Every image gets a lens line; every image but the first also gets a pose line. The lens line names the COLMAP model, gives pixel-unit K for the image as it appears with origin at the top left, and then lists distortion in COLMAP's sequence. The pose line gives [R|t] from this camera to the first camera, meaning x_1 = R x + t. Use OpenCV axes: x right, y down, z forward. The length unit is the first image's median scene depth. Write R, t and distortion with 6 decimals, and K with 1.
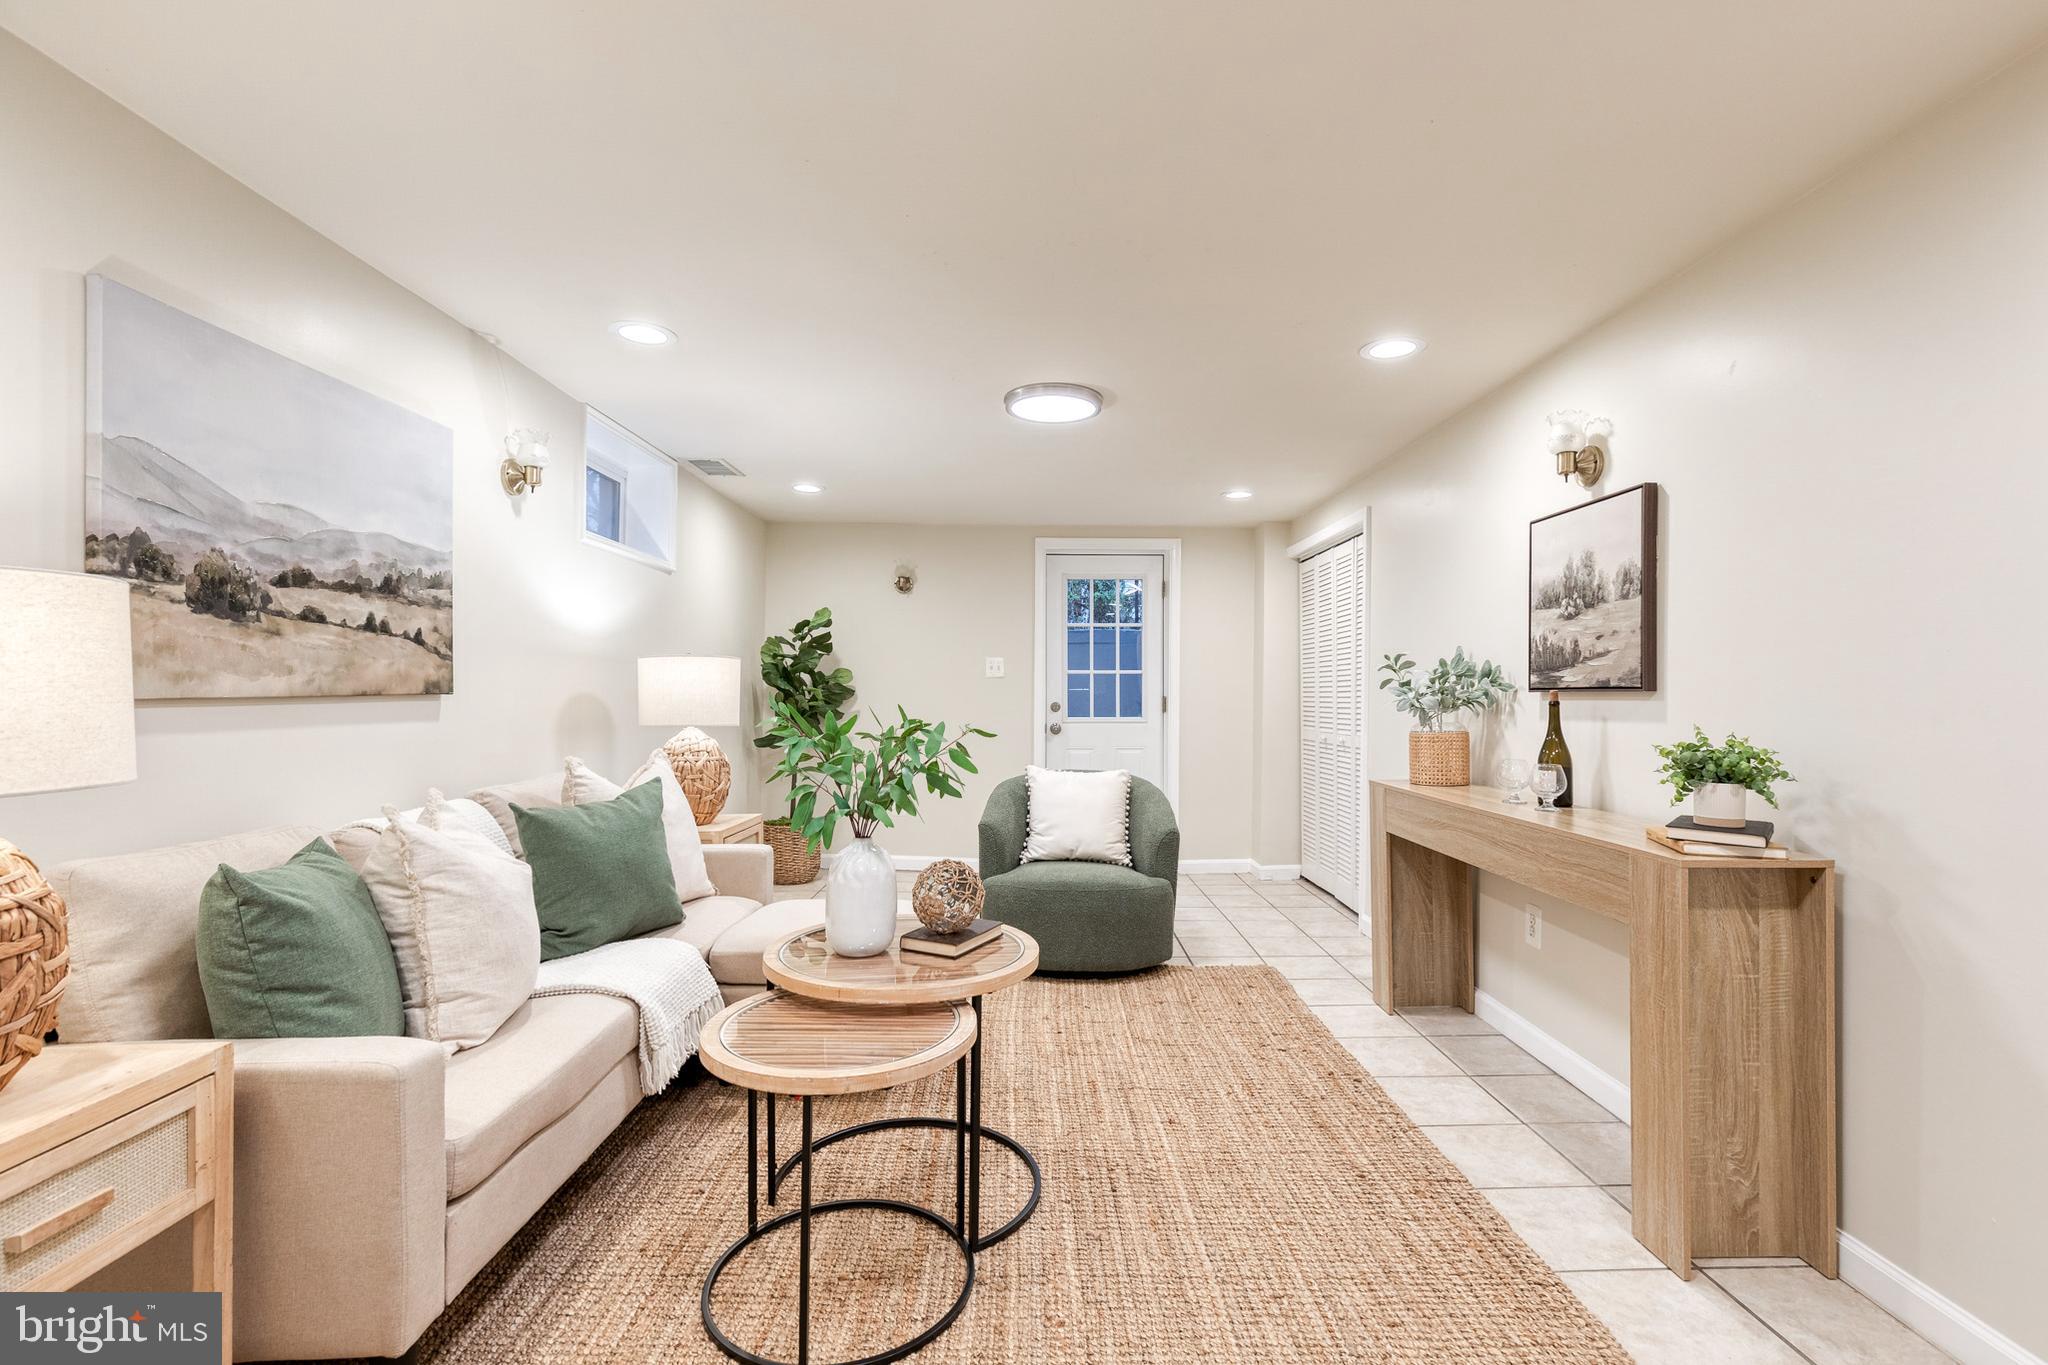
lens RADIAL K [[931.3, 0, 1047.9], [0, 931.3, 682.6], [0, 0, 1]] dist [0.007859, -0.000501]
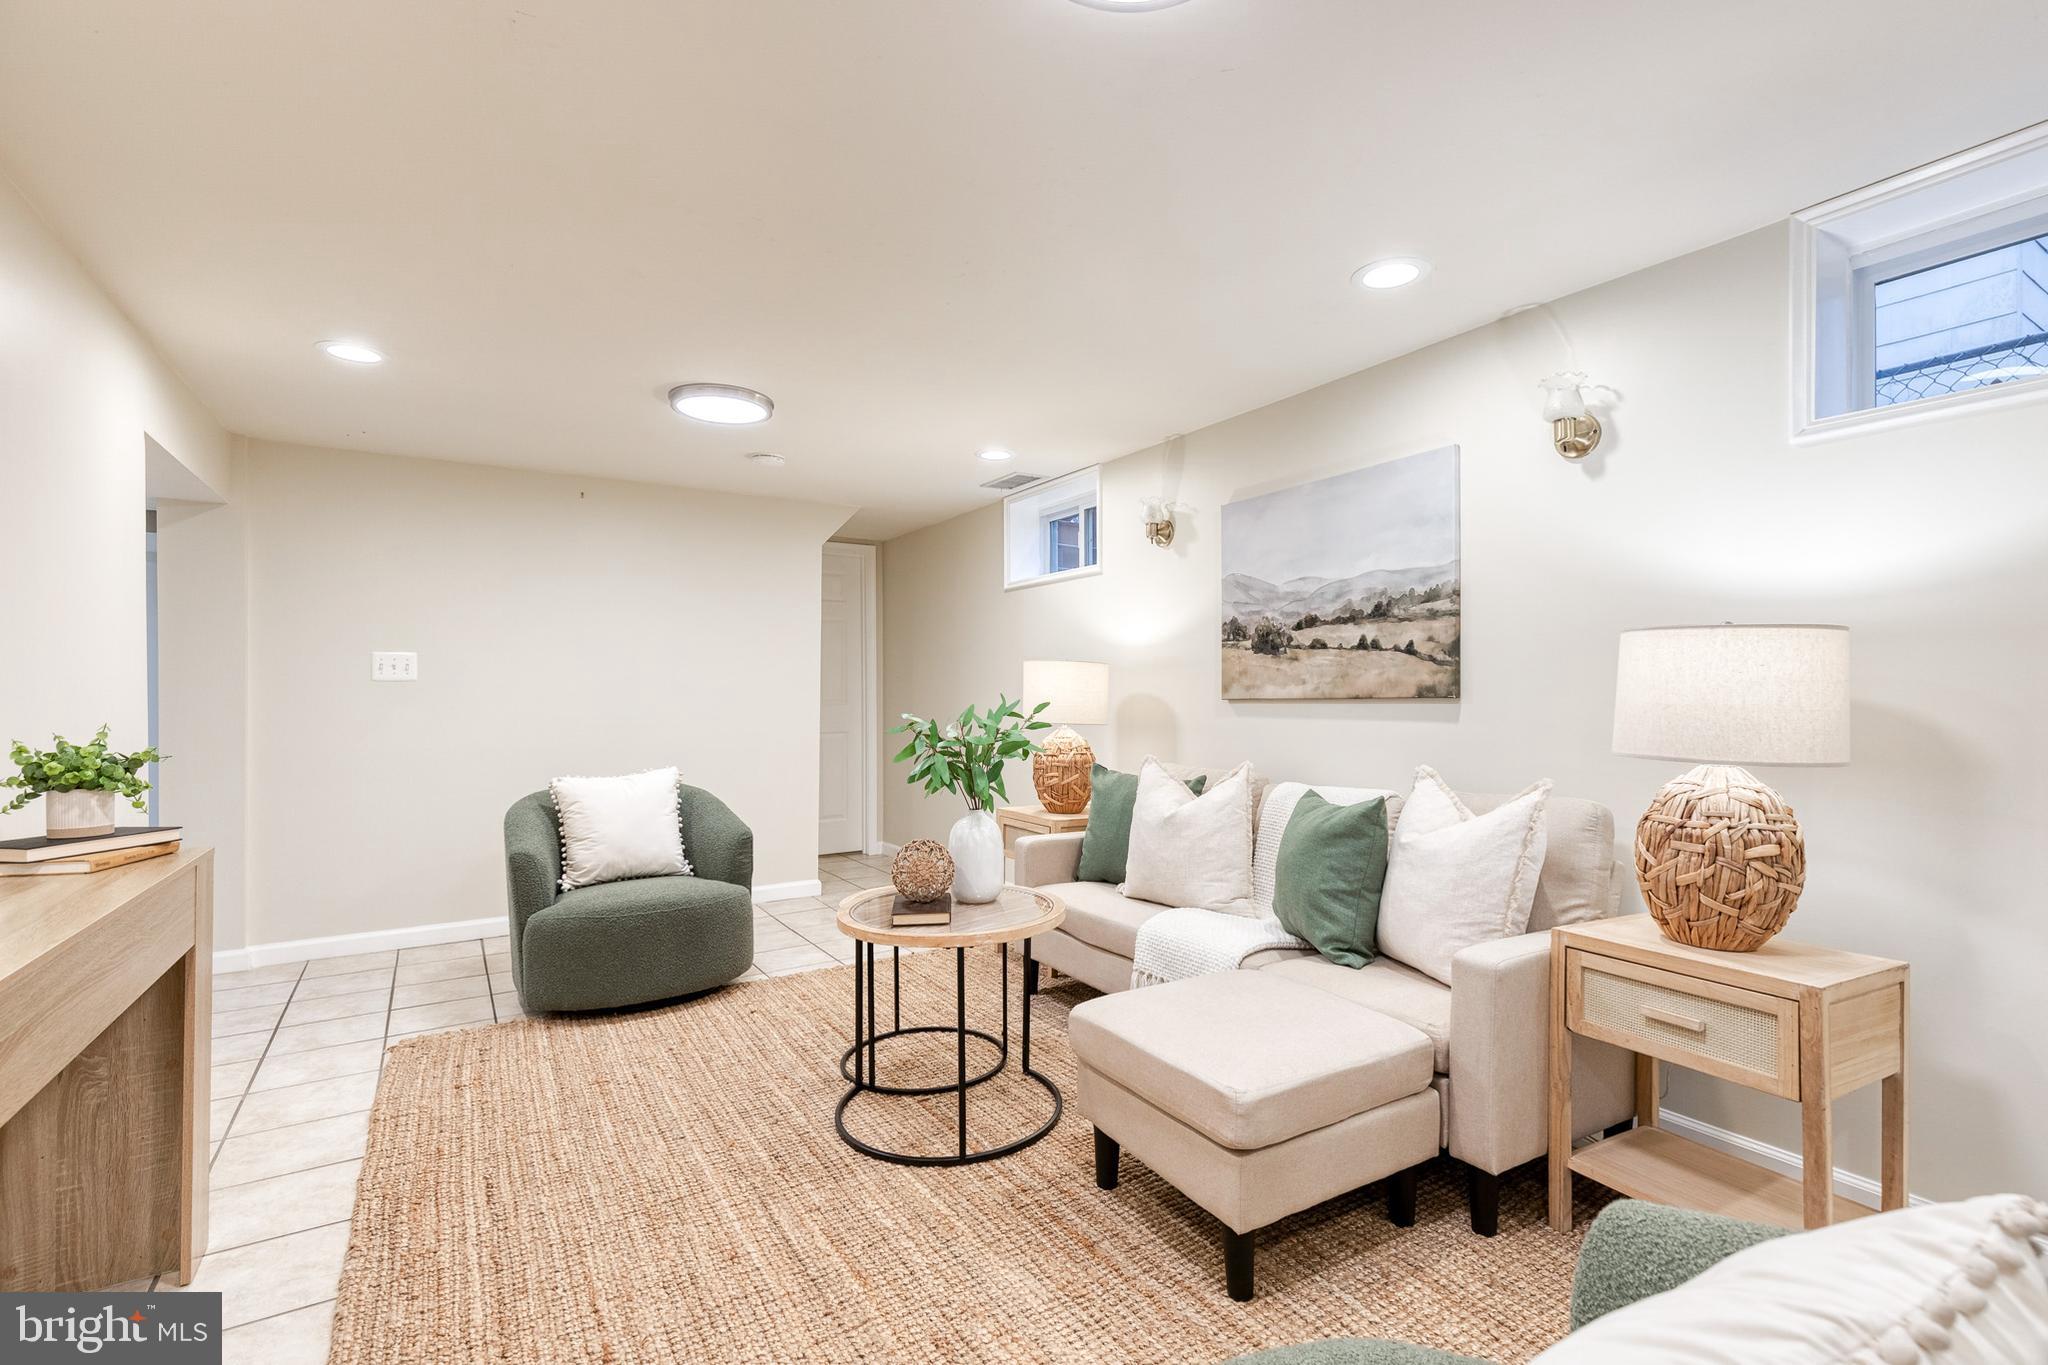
lens RADIAL K [[929.5, 0, 1060.9], [0, 929.5, 699.4], [0, 0, 1]] dist [0.006519, 0.000635]
pose [[-0.852765, -0.003055, -0.522286, 0.315142], [0.000550, 0.999977, -0.006746, 0.023736], [0.522295, -0.006040, -0.852744, 1.867497]]
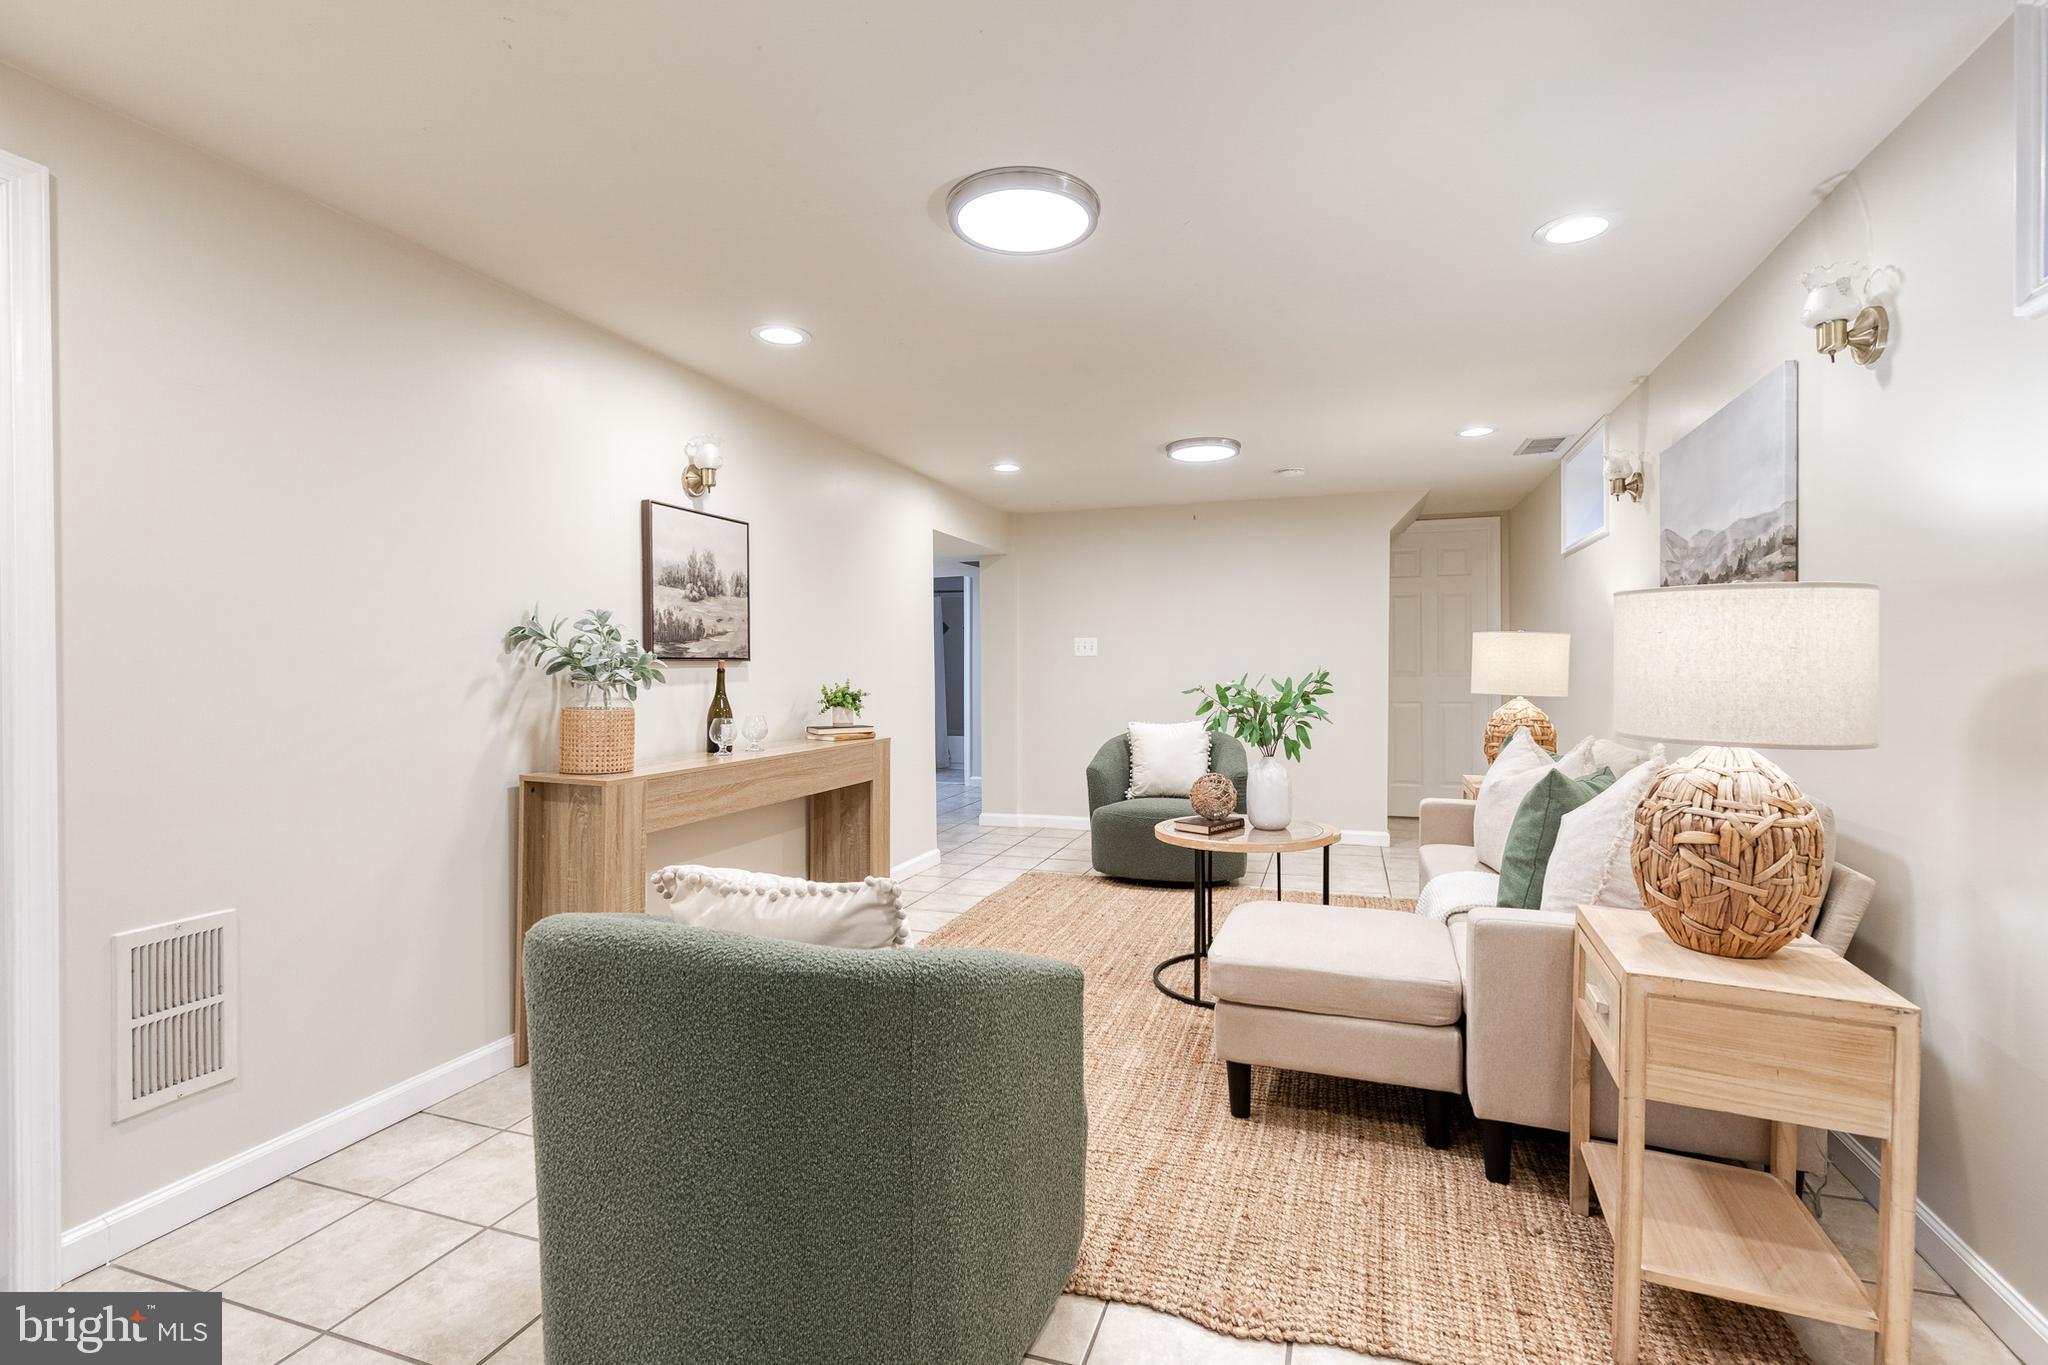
lens RADIAL K [[939.4, 0, 1038.9], [0, 939.4, 679.9], [0, 0, 1]] dist [0.008122, -0.000531]
pose [[-0.938912, -0.010670, 0.343992, -0.330961], [-0.008722, 0.999936, 0.007210, 0.025222], [-0.344046, 0.003769, -0.938945, 2.315870]]
